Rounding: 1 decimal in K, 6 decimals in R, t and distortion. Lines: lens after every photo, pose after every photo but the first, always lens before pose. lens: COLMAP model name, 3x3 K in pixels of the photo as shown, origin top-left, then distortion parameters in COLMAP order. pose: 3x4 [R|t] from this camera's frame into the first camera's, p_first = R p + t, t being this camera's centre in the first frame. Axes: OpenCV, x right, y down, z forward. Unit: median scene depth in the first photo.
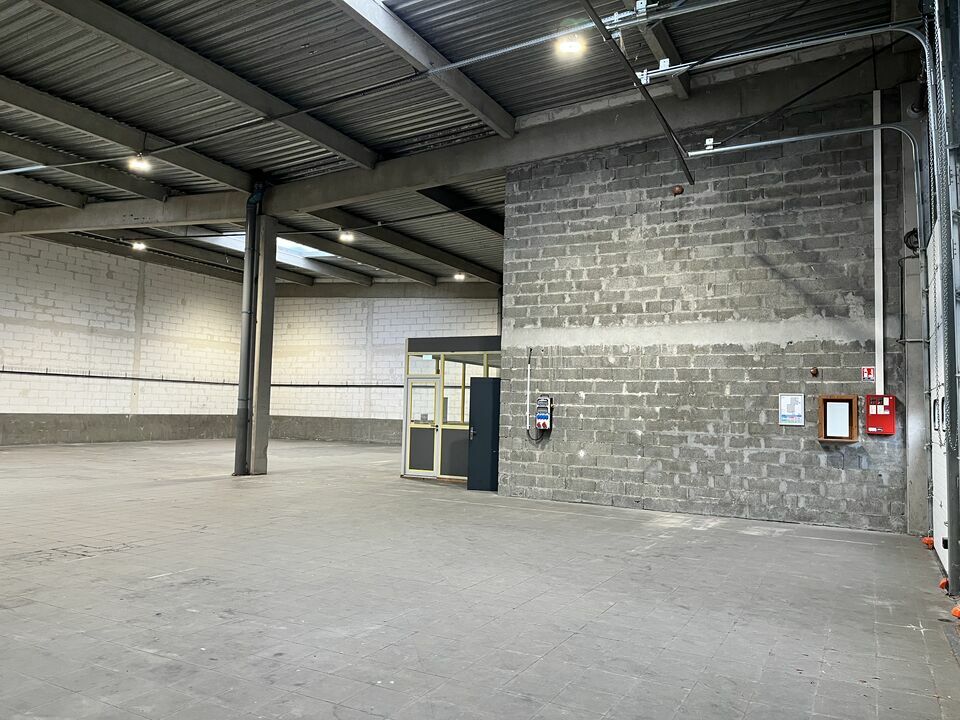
lens RADIAL K [[720.3, 0, 448.8], [0, 720.3, 358.6], [0, 0, 1]] dist [0.065191, -0.099895]
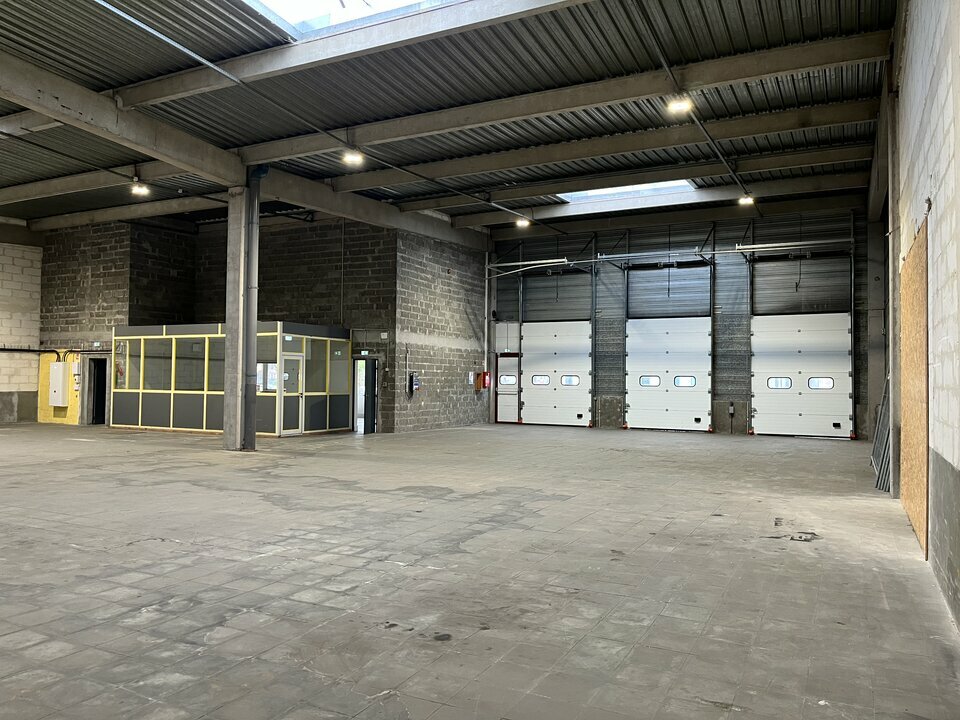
lens RADIAL K [[730.5, 0, 474.9], [0, 730.5, 359.8], [0, 0, 1]] dist [0.070442, -0.097382]
pose [[-0.038182, 0.001148, 0.999270, -1.667353], [-0.082379, 0.996592, -0.004293, 0.017745], [-0.995869, -0.082483, -0.037957, 0.943154]]
